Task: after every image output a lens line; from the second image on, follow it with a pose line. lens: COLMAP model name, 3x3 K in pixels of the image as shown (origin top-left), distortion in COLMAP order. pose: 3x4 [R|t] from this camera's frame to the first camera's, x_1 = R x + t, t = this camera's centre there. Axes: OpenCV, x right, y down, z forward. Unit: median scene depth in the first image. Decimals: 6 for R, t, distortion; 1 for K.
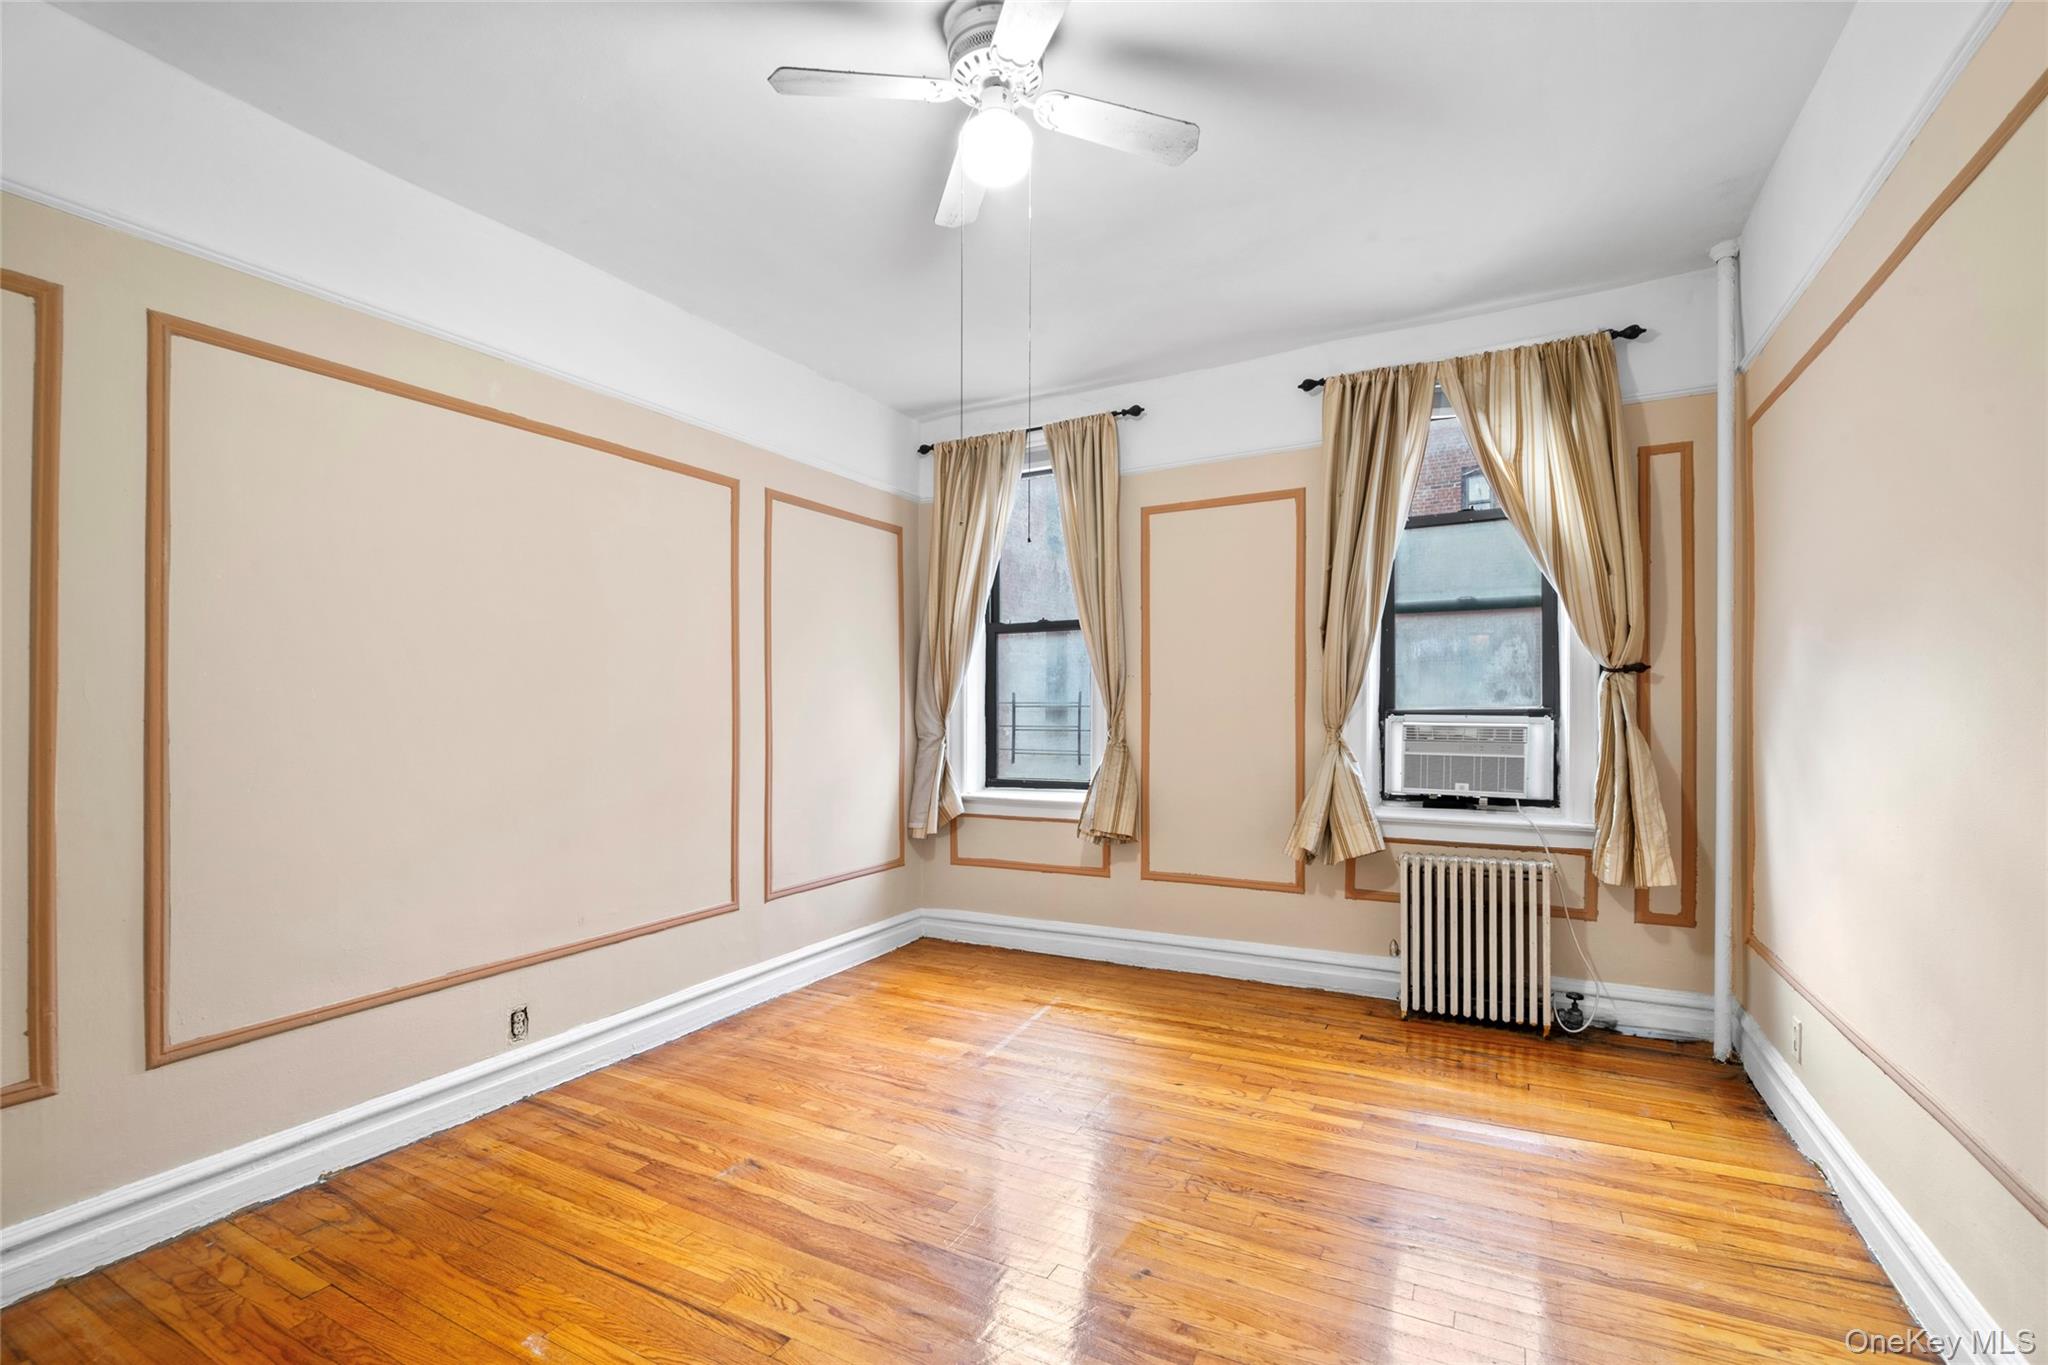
lens RADIAL K [[933.6, 0, 1092.7], [0, 933.6, 716.8], [0, 0, 1]] dist [-0.004593, -0.003923]
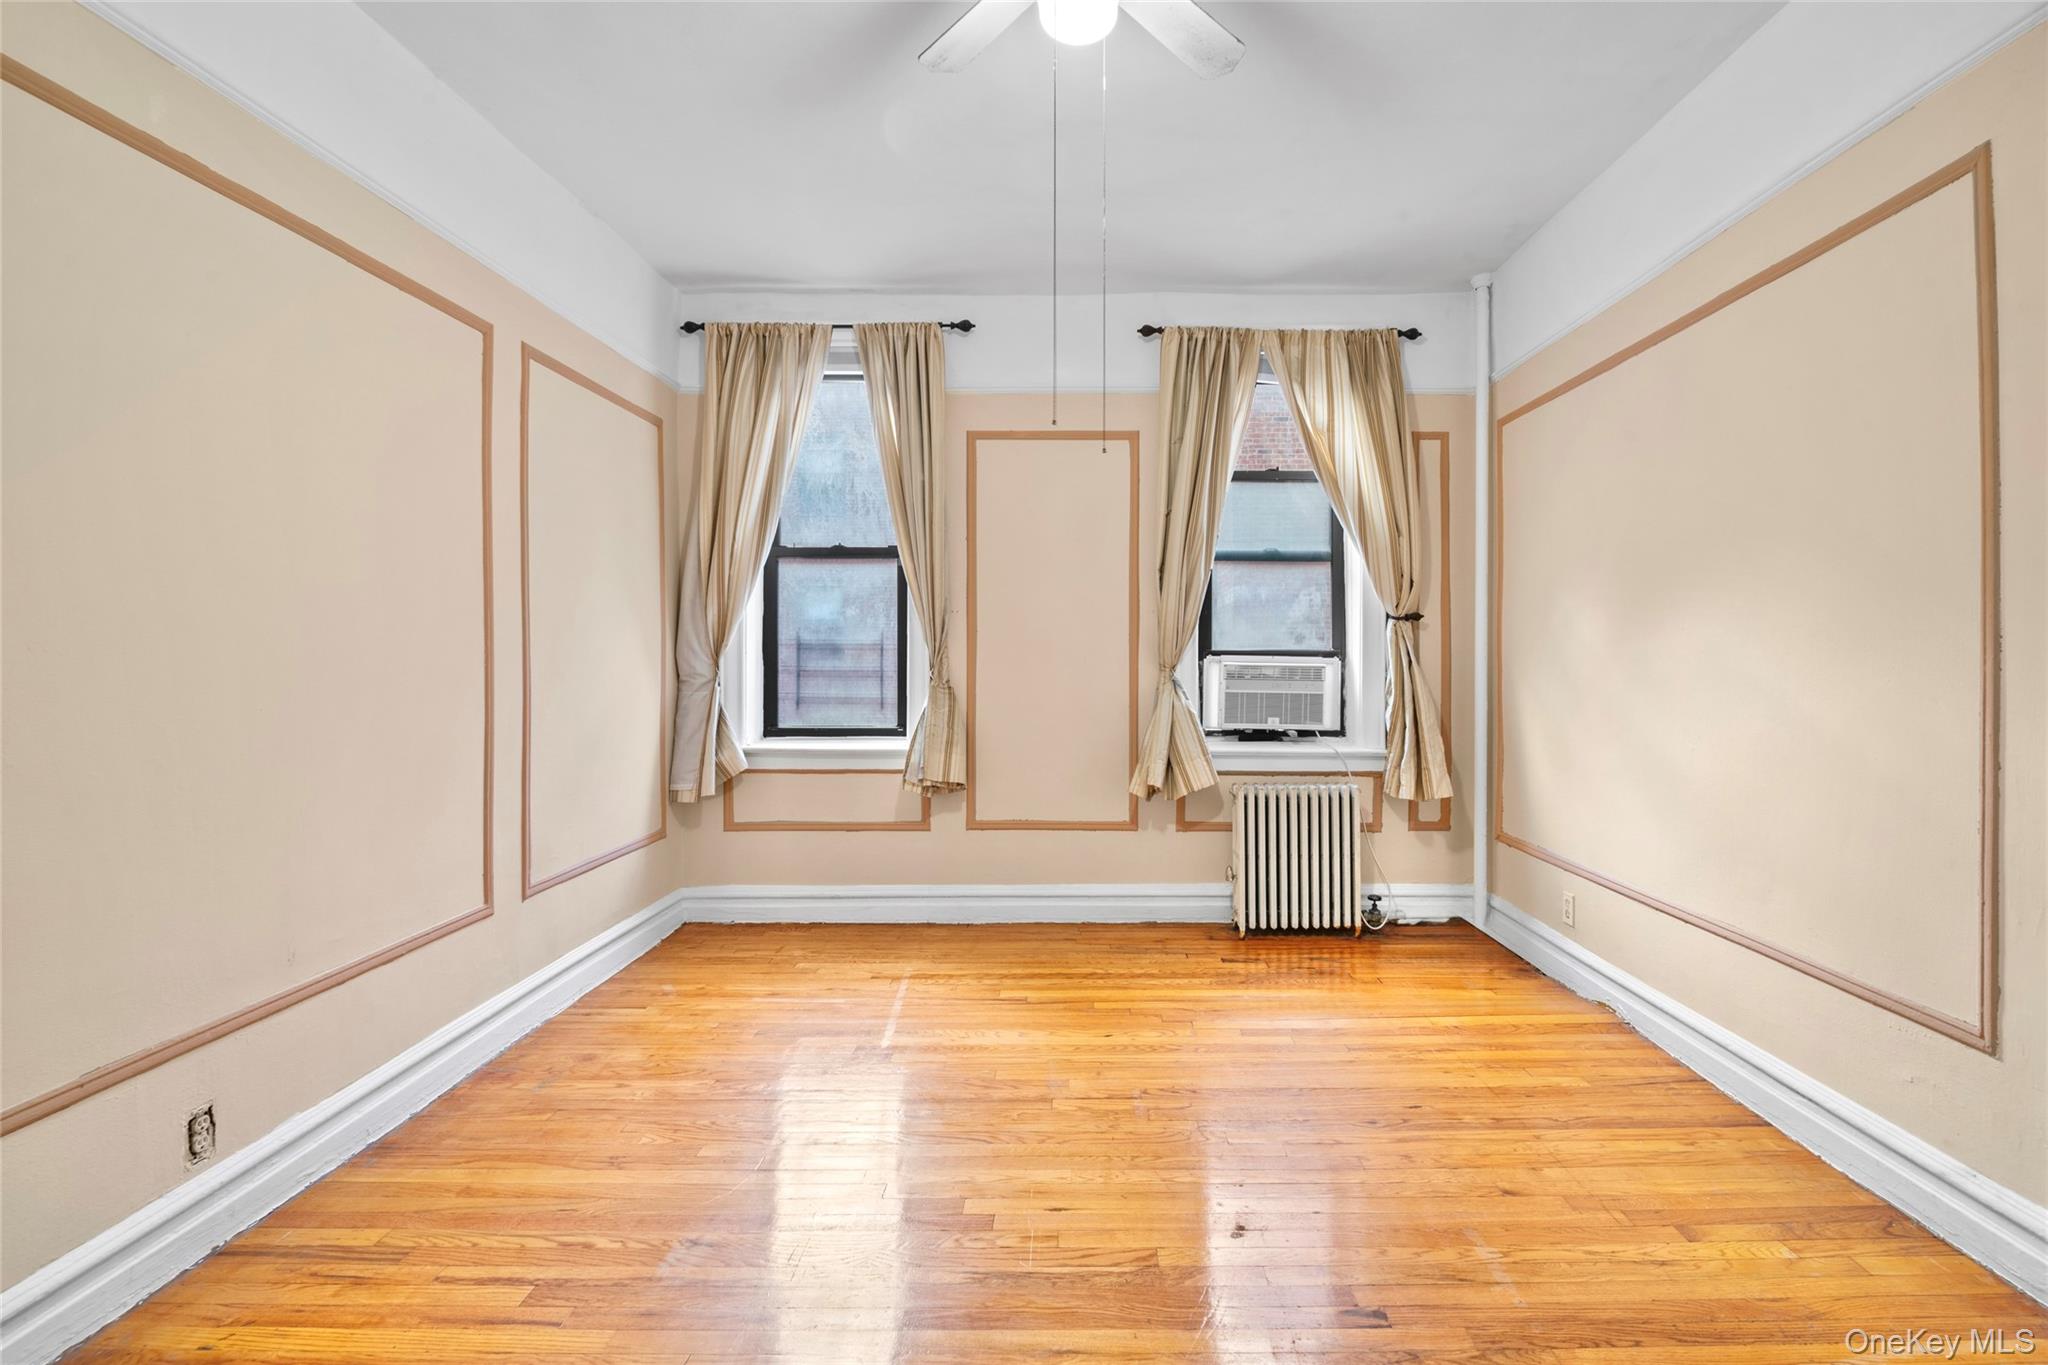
lens RADIAL K [[933.6, 0, 1030.9], [0, 933.6, 670.0], [0, 0, 1]] dist [-0.004593, -0.003923]
pose [[0.878418, 0.001632, 0.477890, -0.377834], [-0.004138, 0.999983, 0.004192, 0.011392], [-0.477875, -0.005660, 0.878410, 0.168596]]
